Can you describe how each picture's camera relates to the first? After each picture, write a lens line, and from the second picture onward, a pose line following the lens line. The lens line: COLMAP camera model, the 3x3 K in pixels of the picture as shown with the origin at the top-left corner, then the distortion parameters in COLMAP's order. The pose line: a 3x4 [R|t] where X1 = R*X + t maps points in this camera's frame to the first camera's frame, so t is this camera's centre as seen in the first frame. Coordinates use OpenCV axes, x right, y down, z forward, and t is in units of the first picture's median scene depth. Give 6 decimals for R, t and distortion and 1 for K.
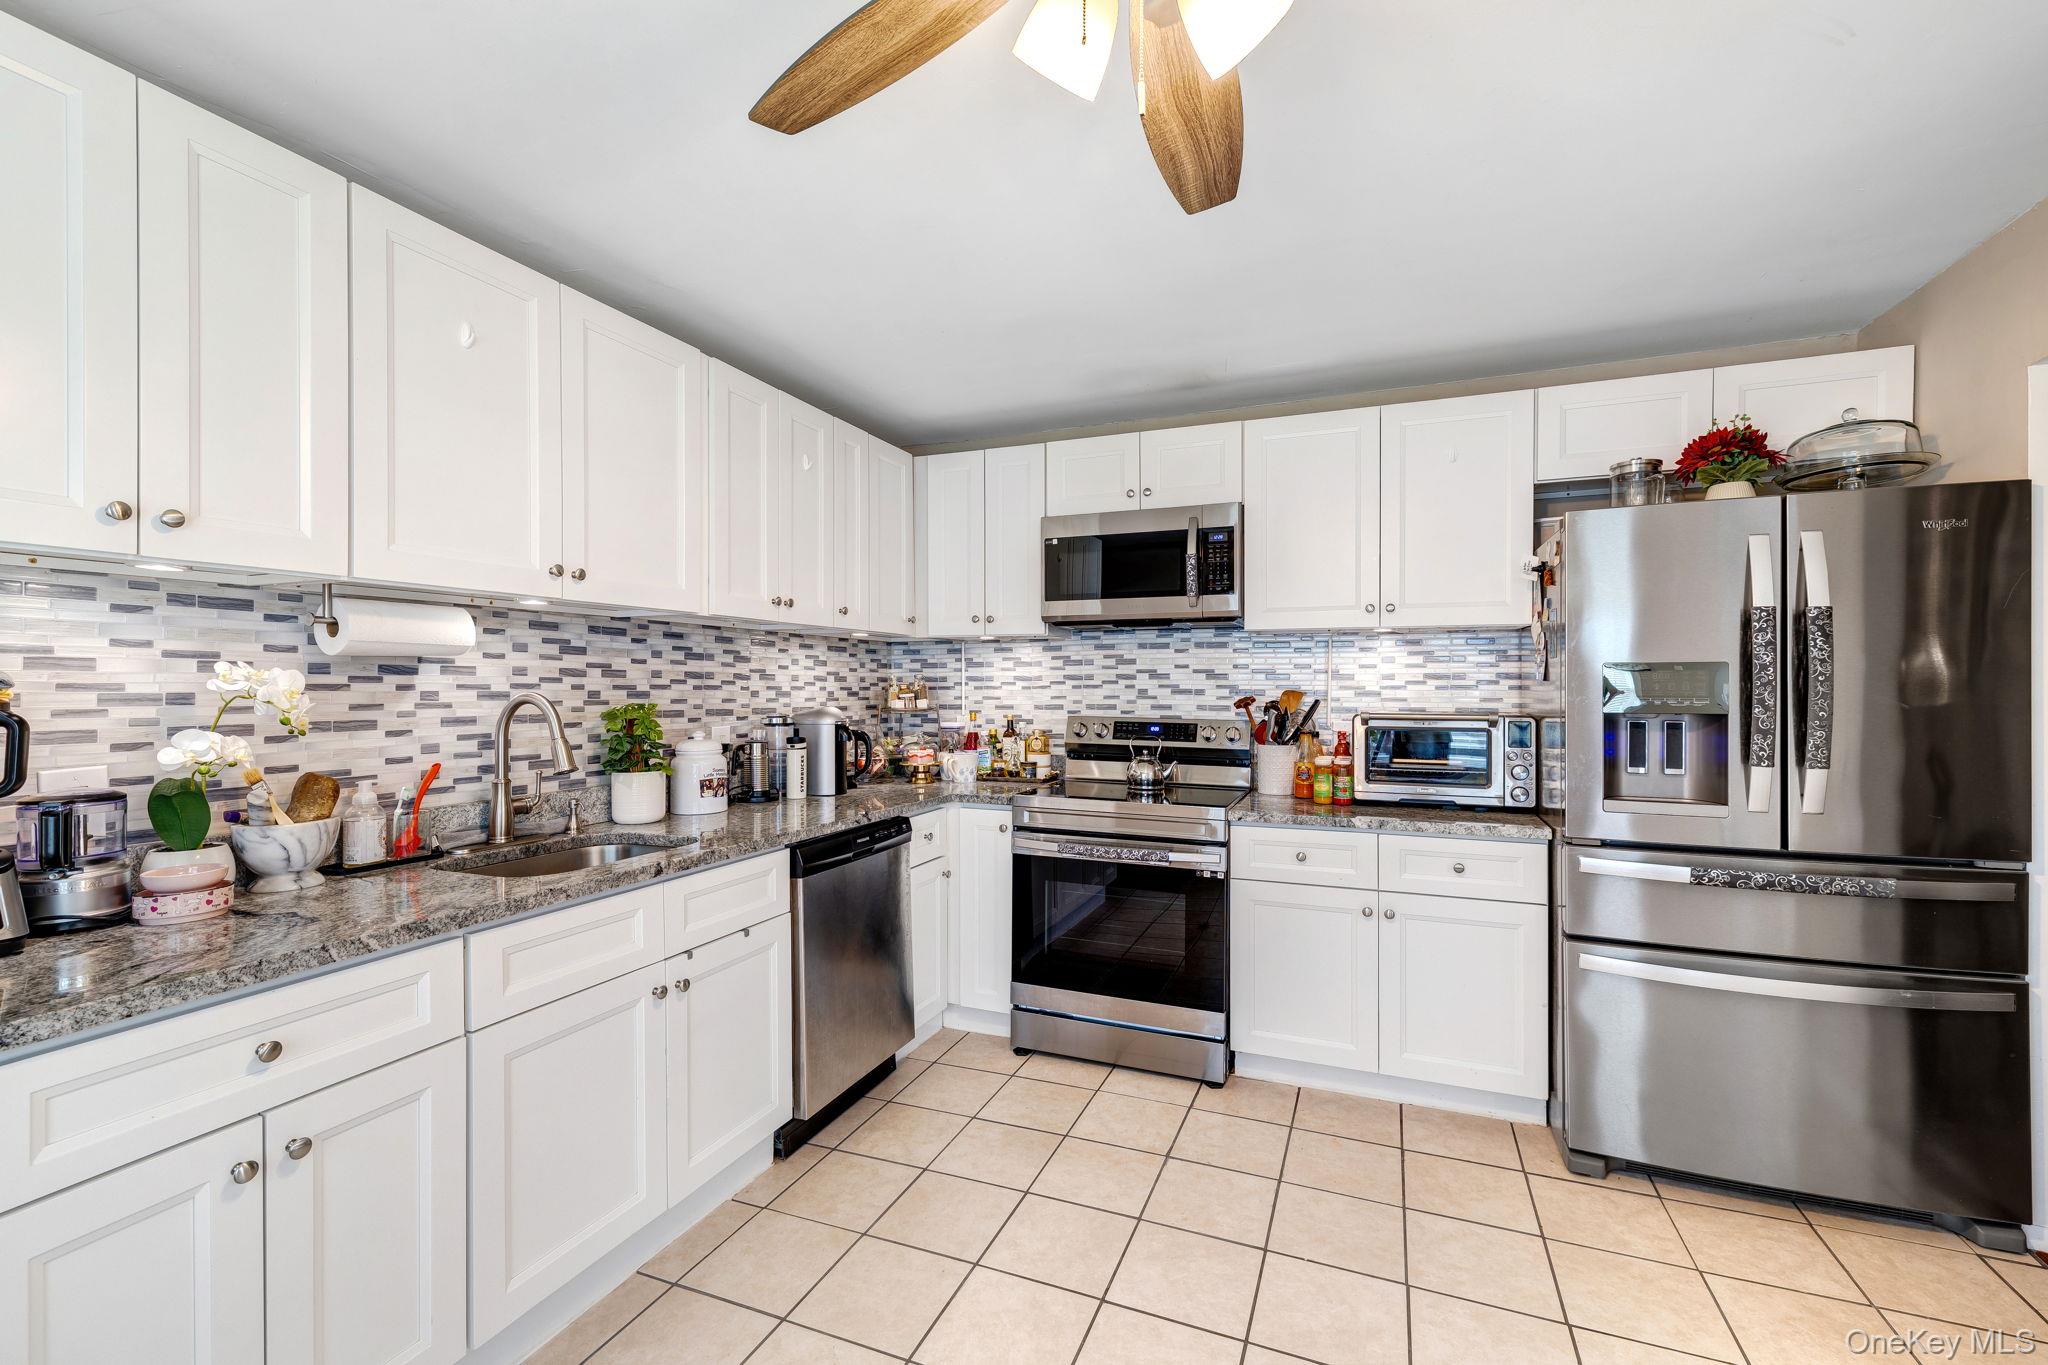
lens RADIAL K [[866.8, 0, 1017.3], [0, 866.8, 693.4], [0, 0, 1]] dist [-0.000737, 0.000281]
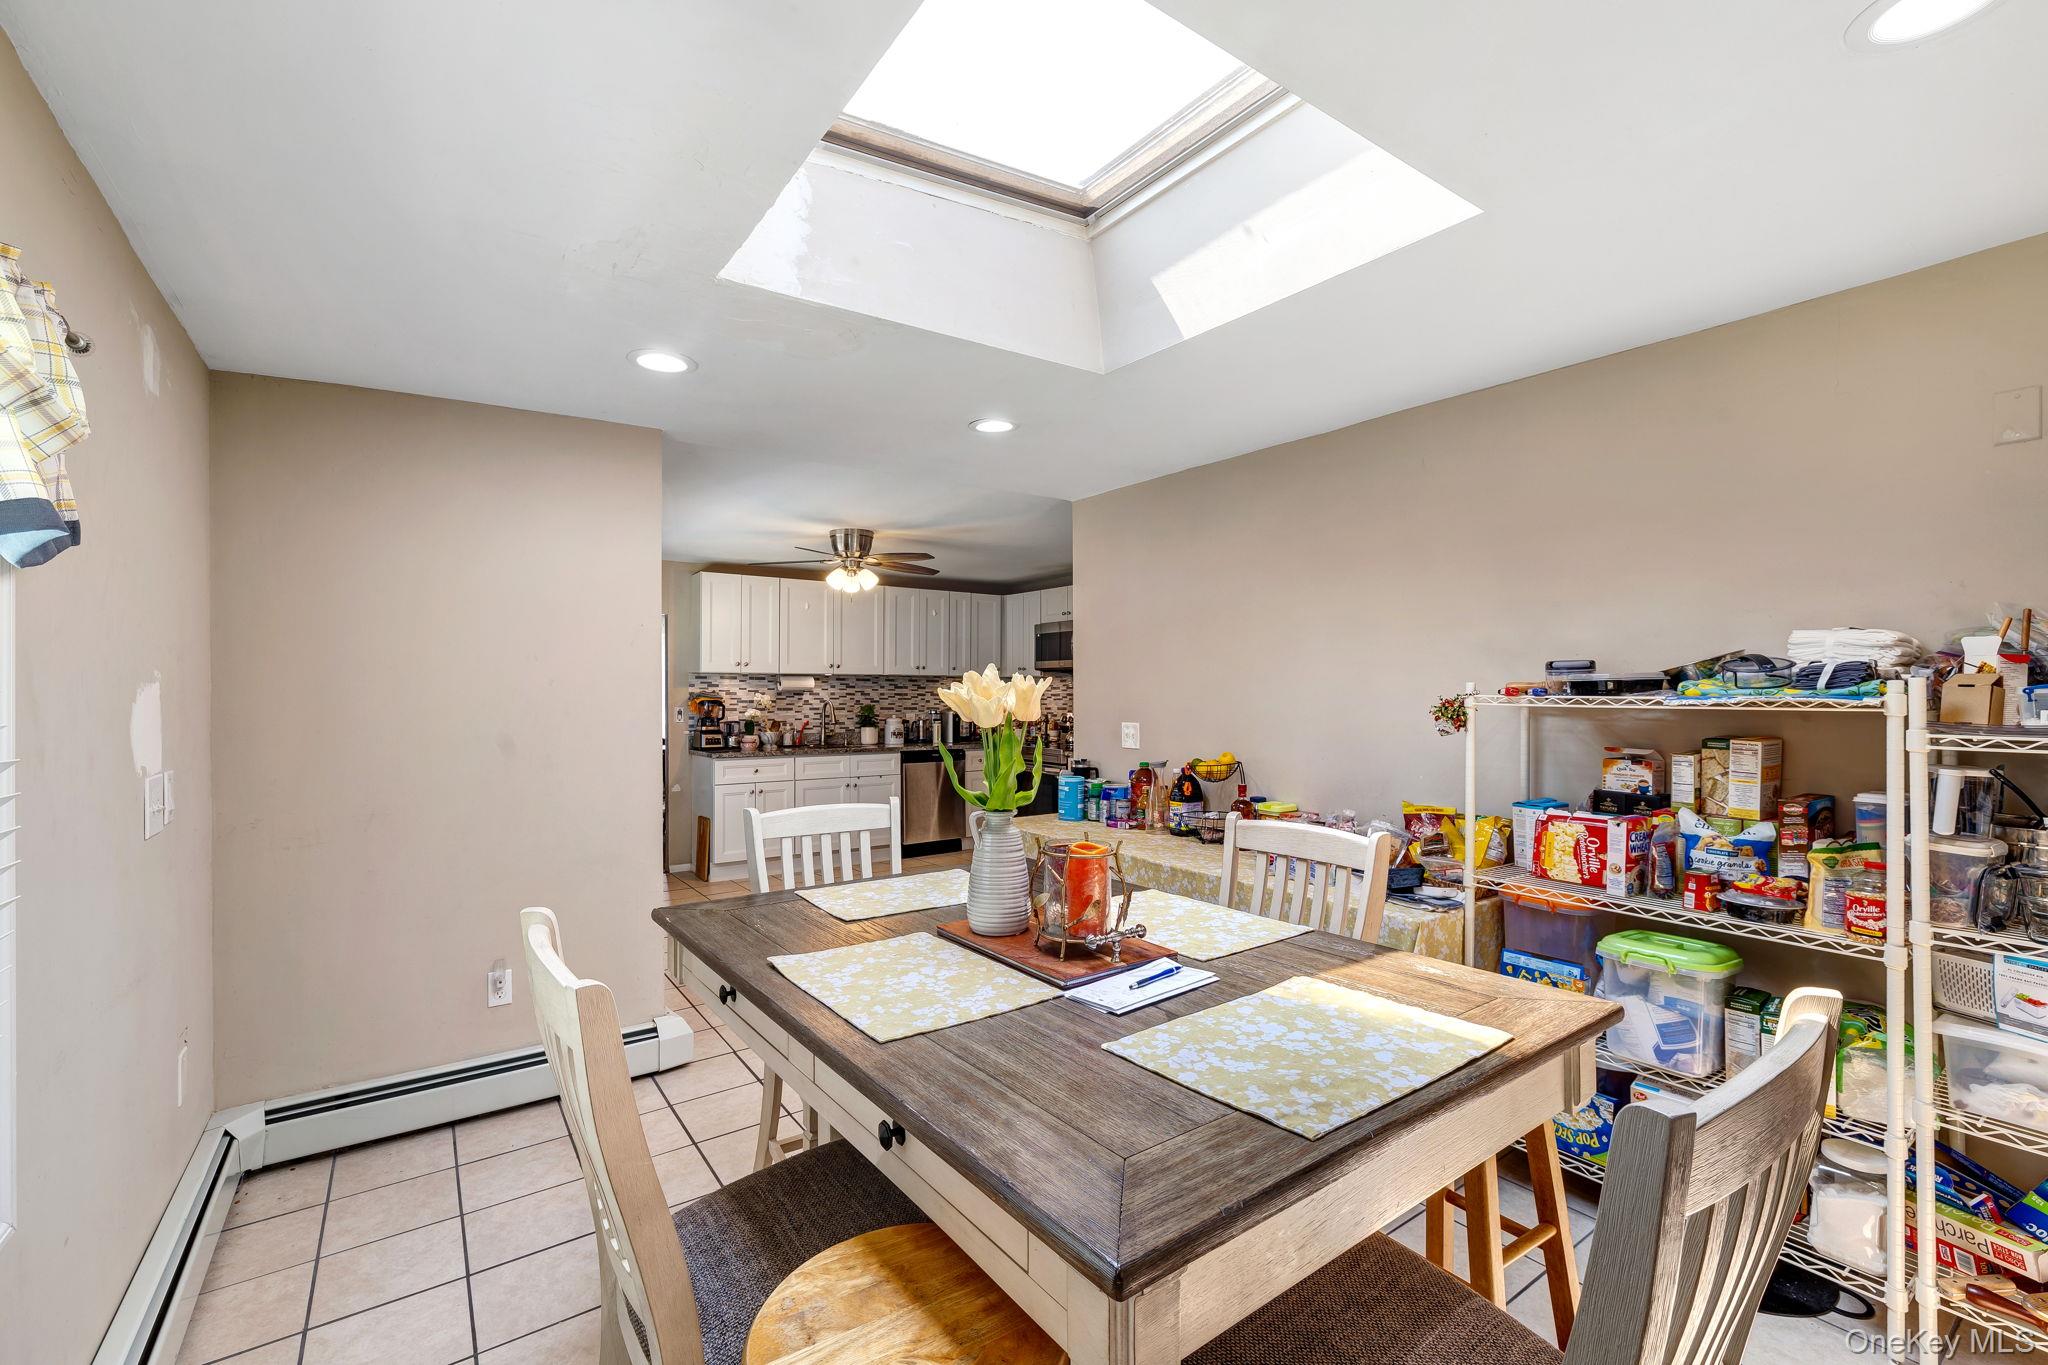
lens RADIAL K [[866.8, 0, 1011.3], [0, 866.8, 688.7], [0, 0, 1]] dist [-0.000737, 0.000281]
pose [[0.846619, -0.002861, -0.532192, 1.612471], [-0.005621, 0.999882, -0.014317, -0.002430], [0.532170, 0.015112, 0.846503, -1.303964]]
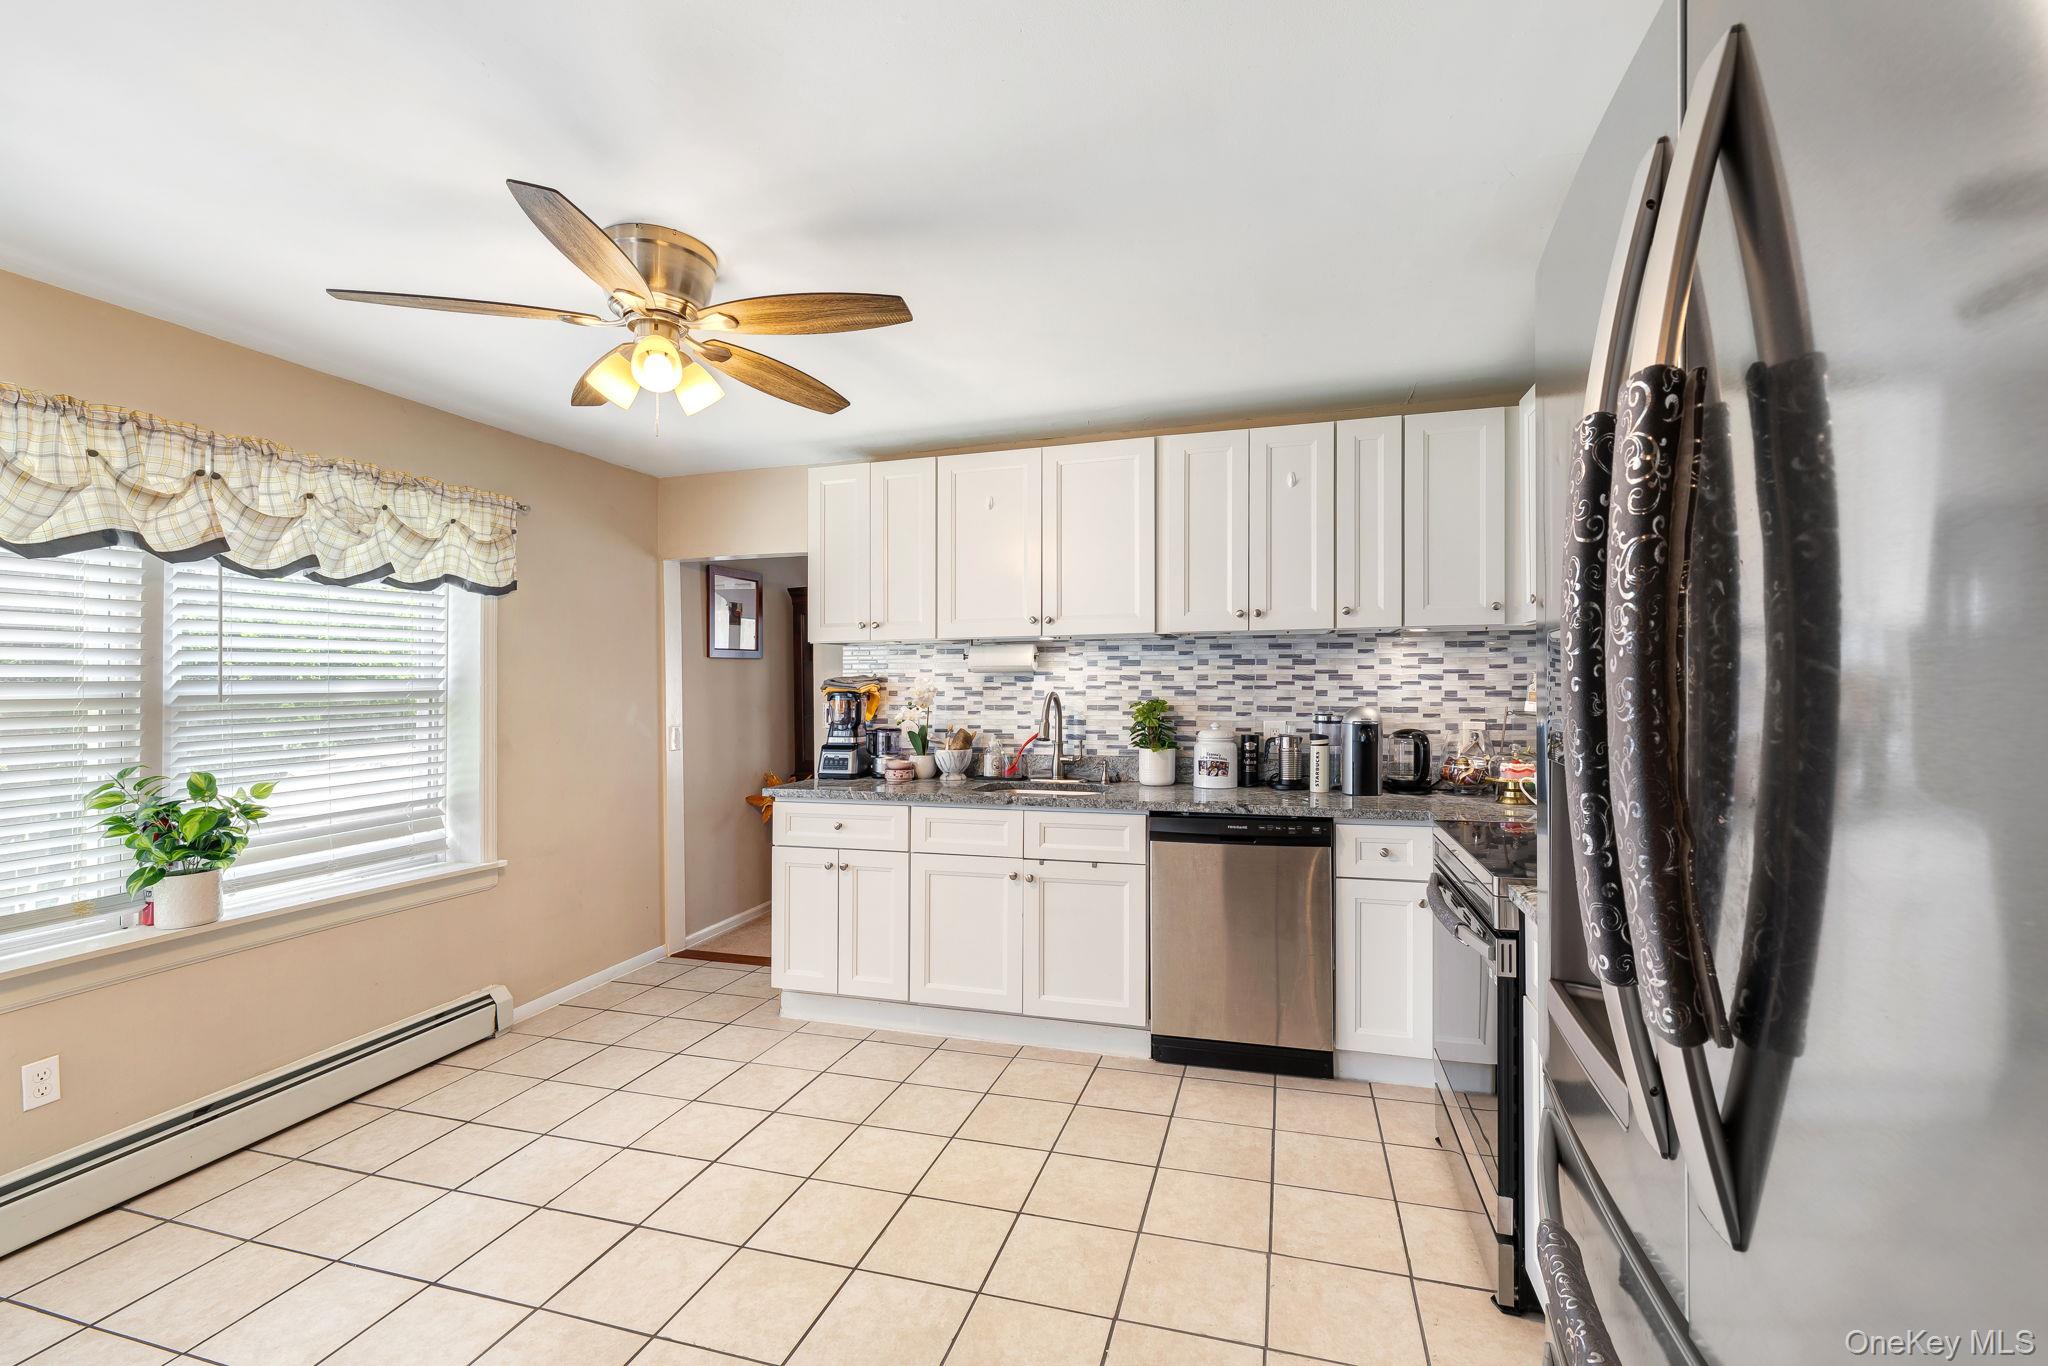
lens RADIAL K [[866.8, 0, 1025.7], [0, 866.8, 684.9], [0, 0, 1]] dist [-0.000737, 0.000281]
pose [[0.108443, -0.001064, -0.994102, 0.956329], [-0.001647, 0.999998, -0.001250, -0.009927], [0.994101, 0.001773, 0.108441, 0.664087]]
